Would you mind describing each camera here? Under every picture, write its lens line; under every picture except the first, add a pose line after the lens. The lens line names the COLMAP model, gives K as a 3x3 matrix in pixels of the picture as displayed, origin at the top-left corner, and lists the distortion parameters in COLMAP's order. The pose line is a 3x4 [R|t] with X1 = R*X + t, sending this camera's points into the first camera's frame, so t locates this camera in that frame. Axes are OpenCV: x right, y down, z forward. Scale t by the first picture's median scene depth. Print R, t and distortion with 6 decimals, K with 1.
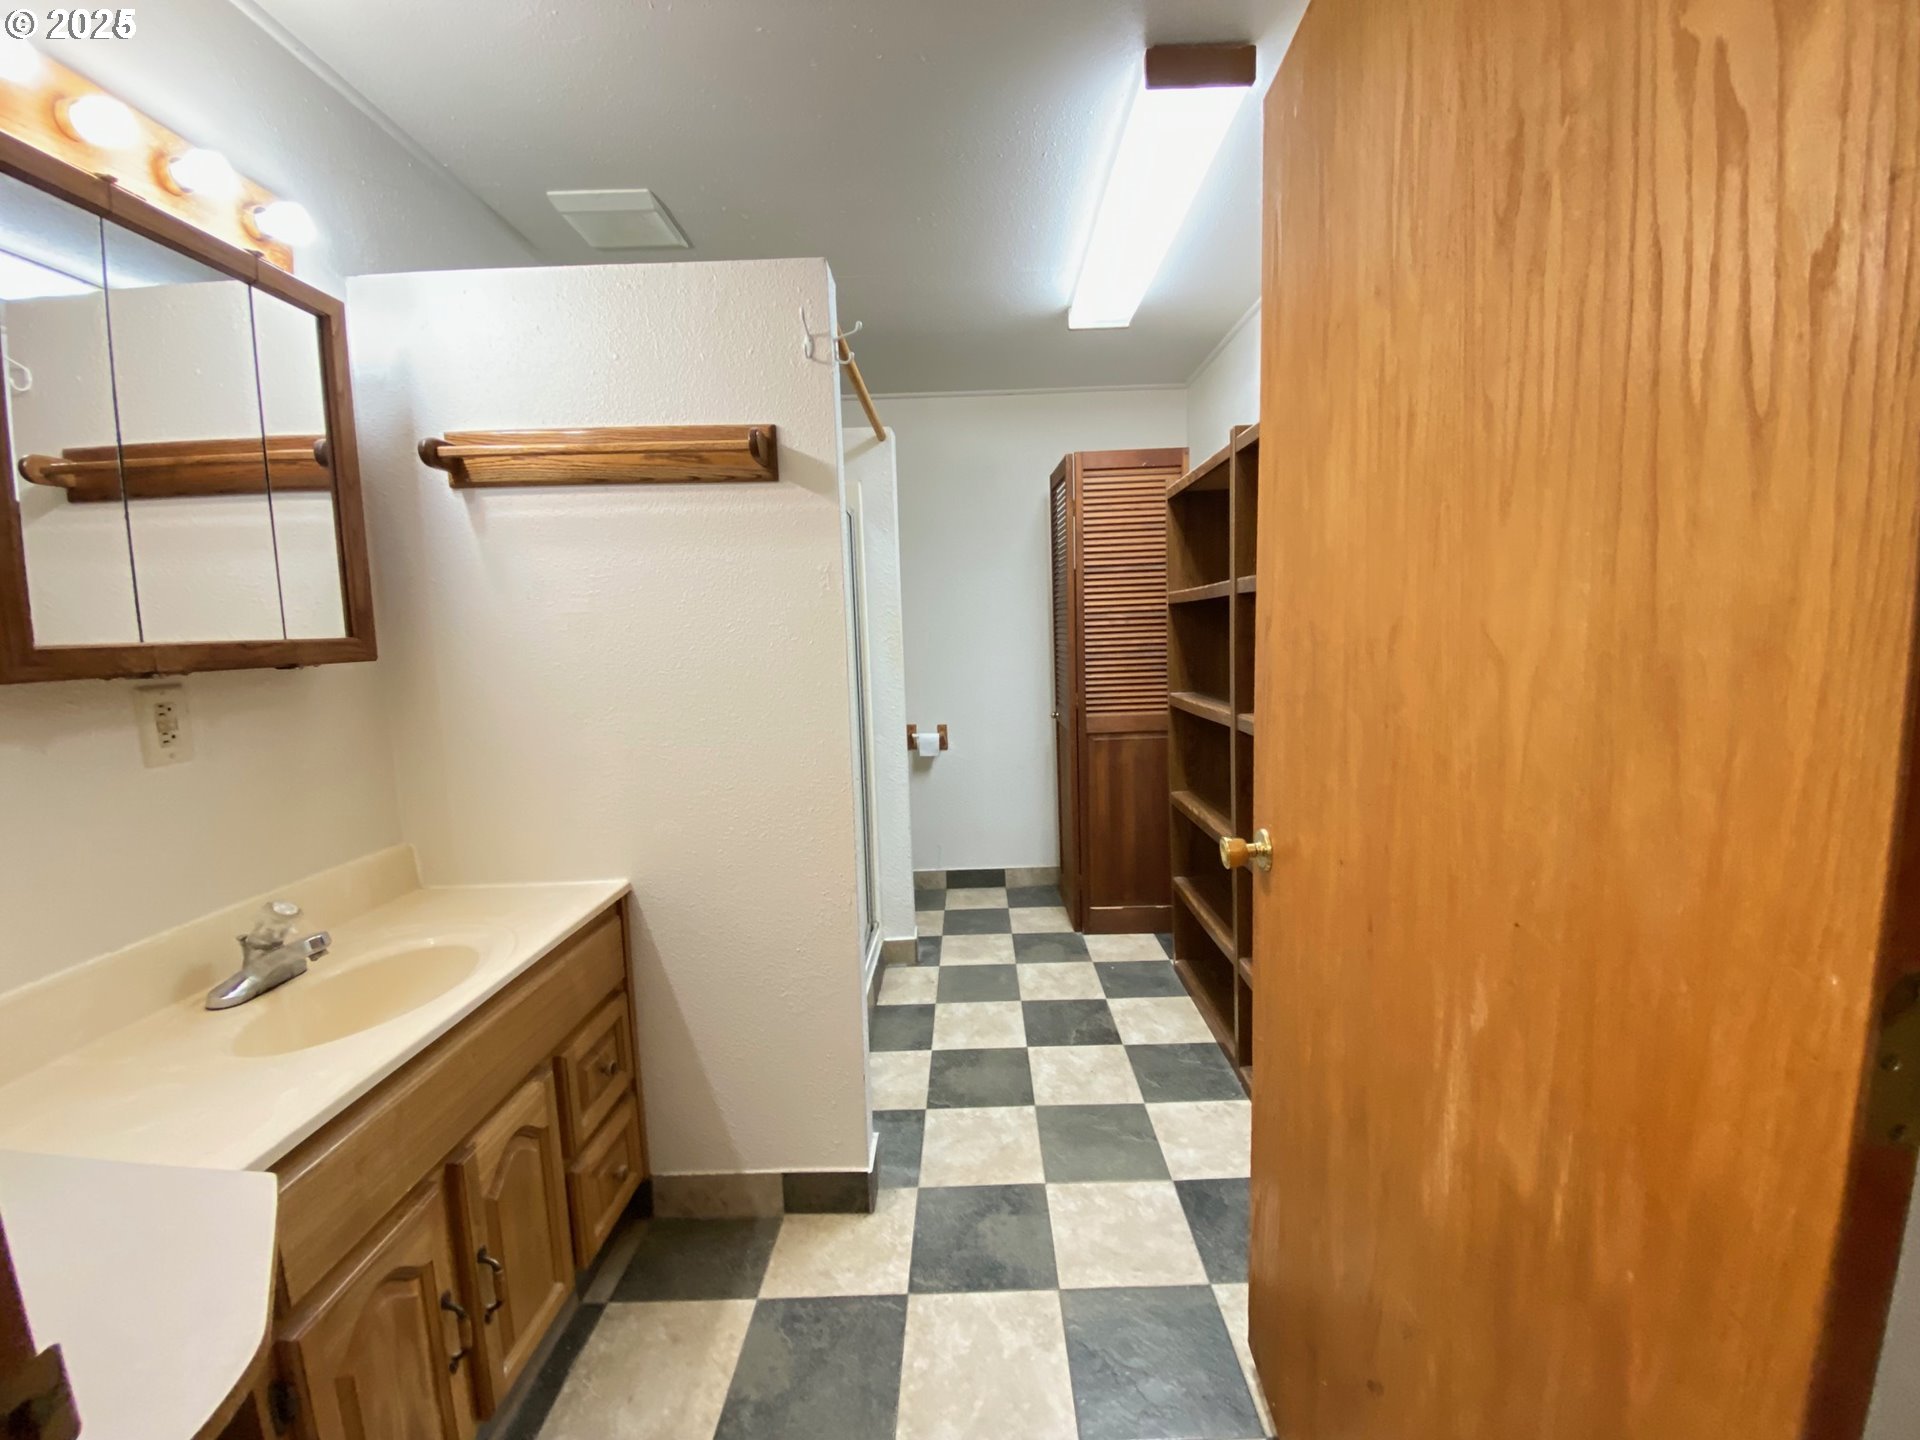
lens RADIAL K [[784.3, 0, 953.8], [0, 784.3, 716.5], [0, 0, 1]] dist [0.010057, -0.002827]
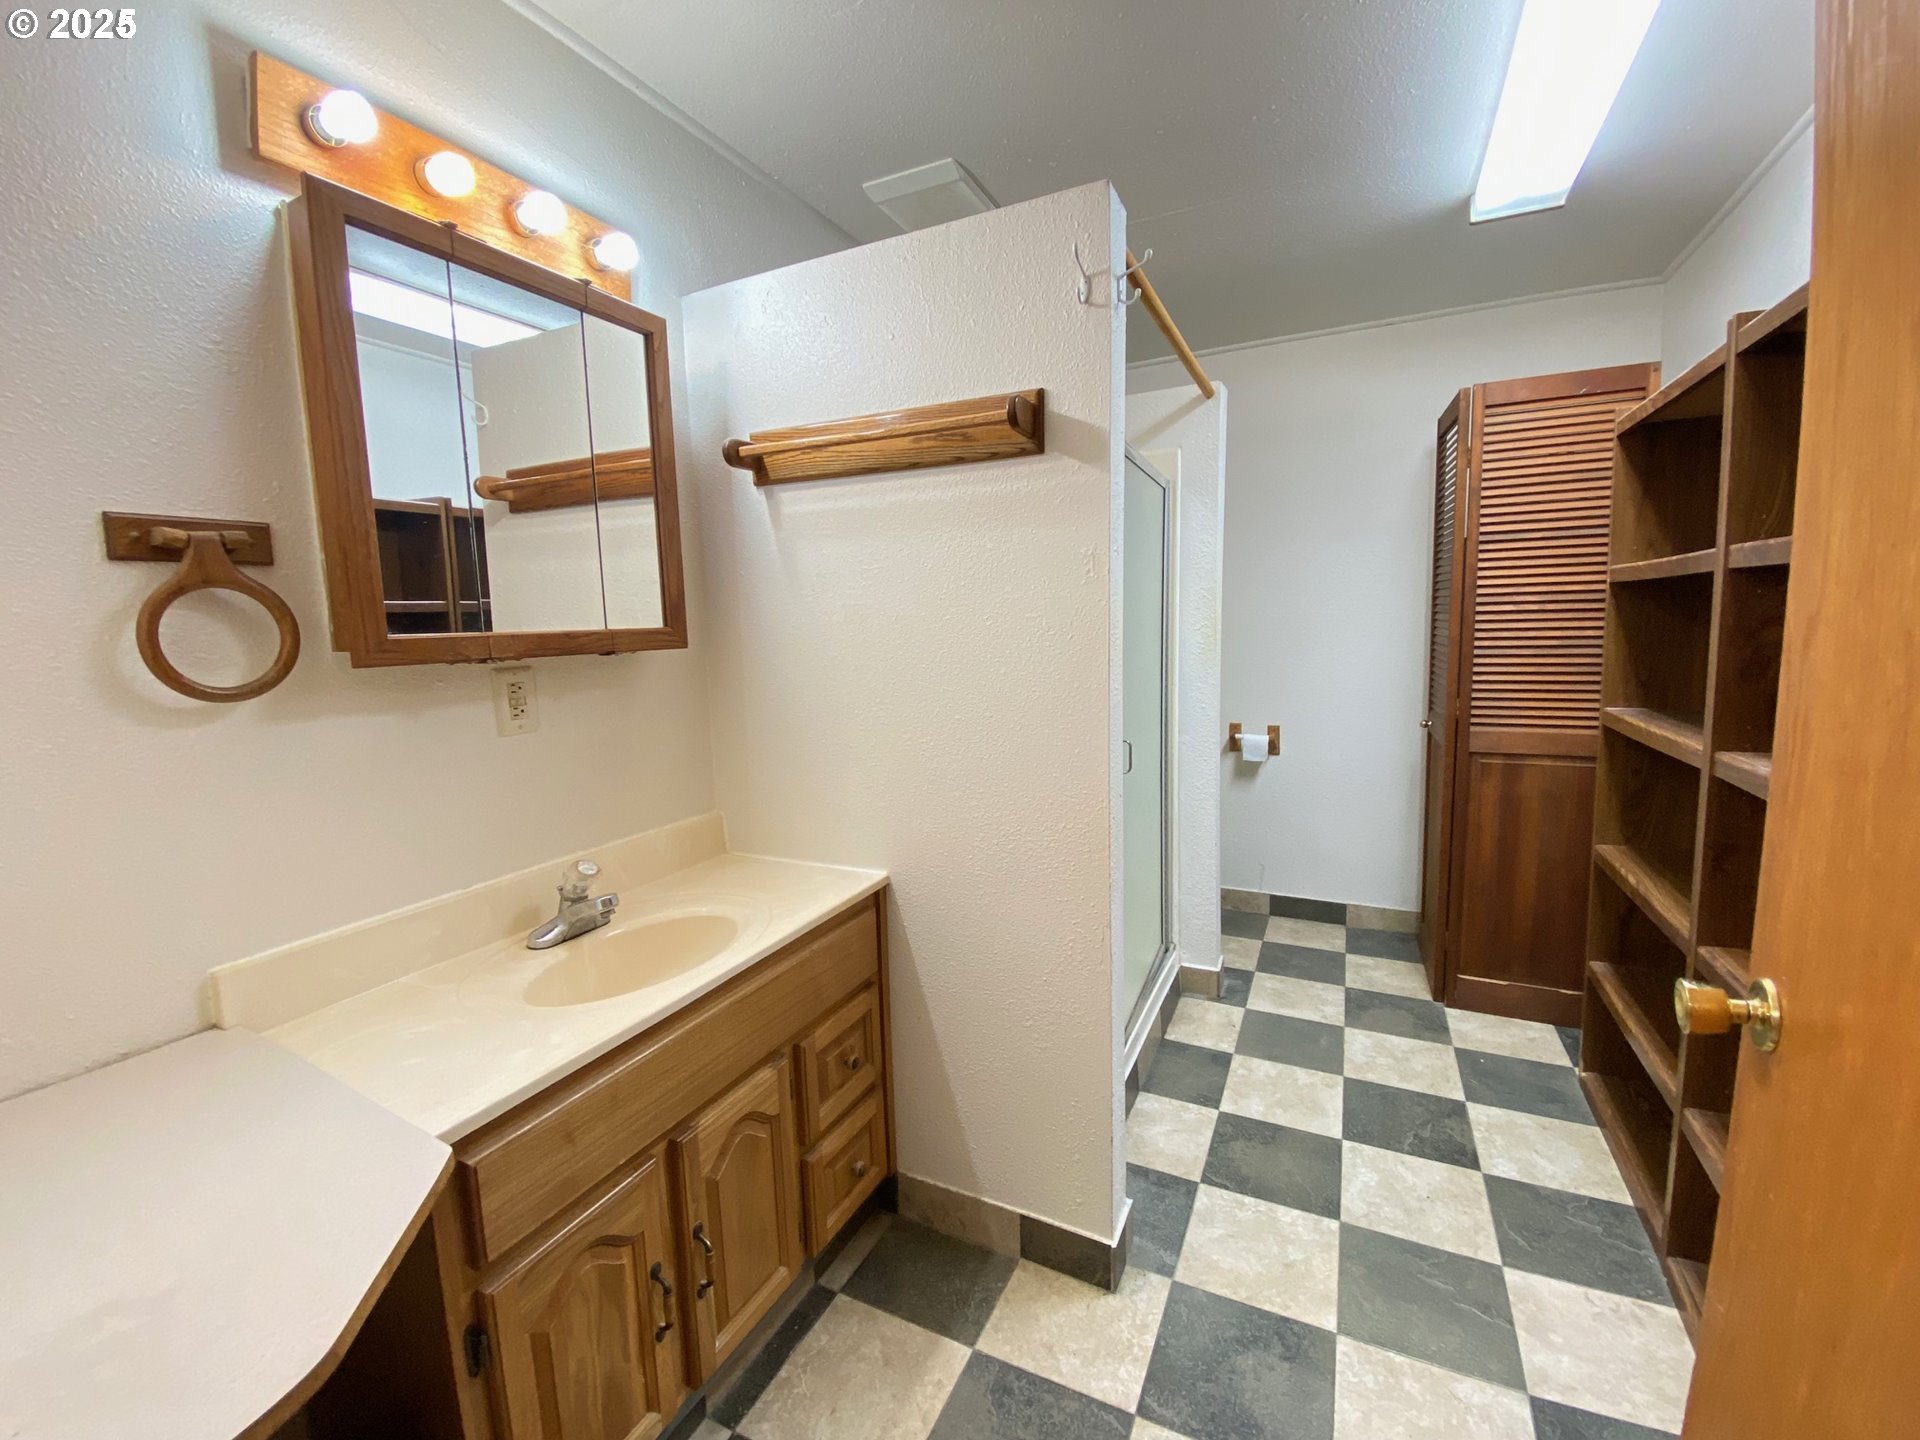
lens RADIAL K [[784.3, 0, 972.4], [0, 784.3, 711.4], [0, 0, 1]] dist [0.010057, -0.002827]
pose [[0.906902, 0.059550, -0.417113, 0.081311], [-0.049353, 0.998161, 0.035201, -0.035409], [0.418442, -0.011338, 0.908173, 0.150883]]
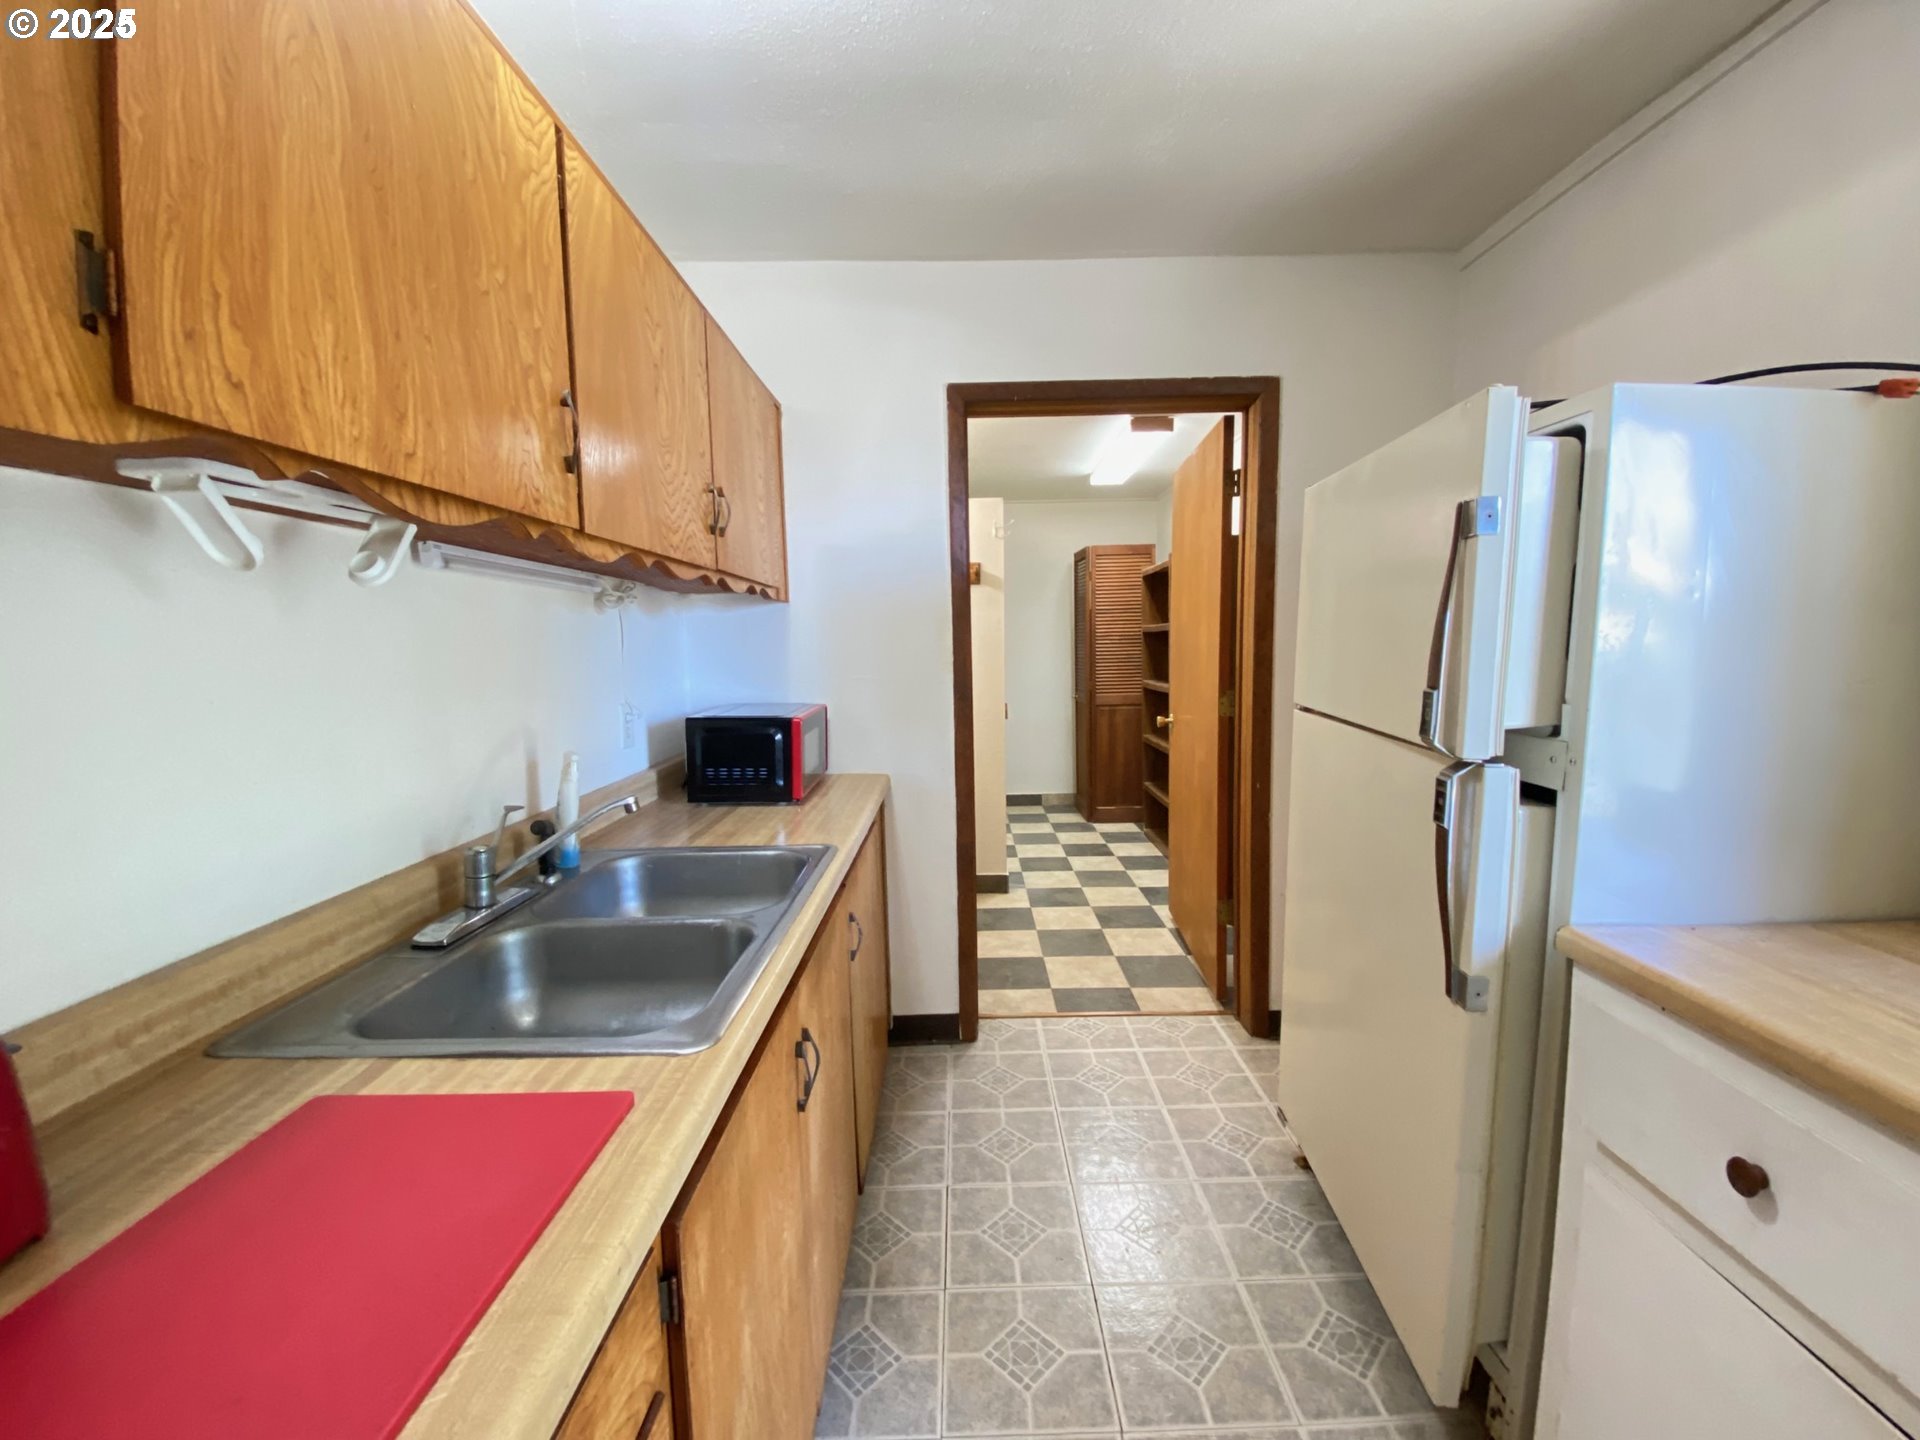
lens RADIAL K [[784.3, 0, 974.4], [0, 784.3, 709.9], [0, 0, 1]] dist [0.010057, -0.002827]
pose [[0.999377, 0.016013, 0.031449, -0.259171], [-0.015238, 0.999578, -0.024740, 0.134715], [-0.031832, 0.024246, 0.999199, -1.227614]]
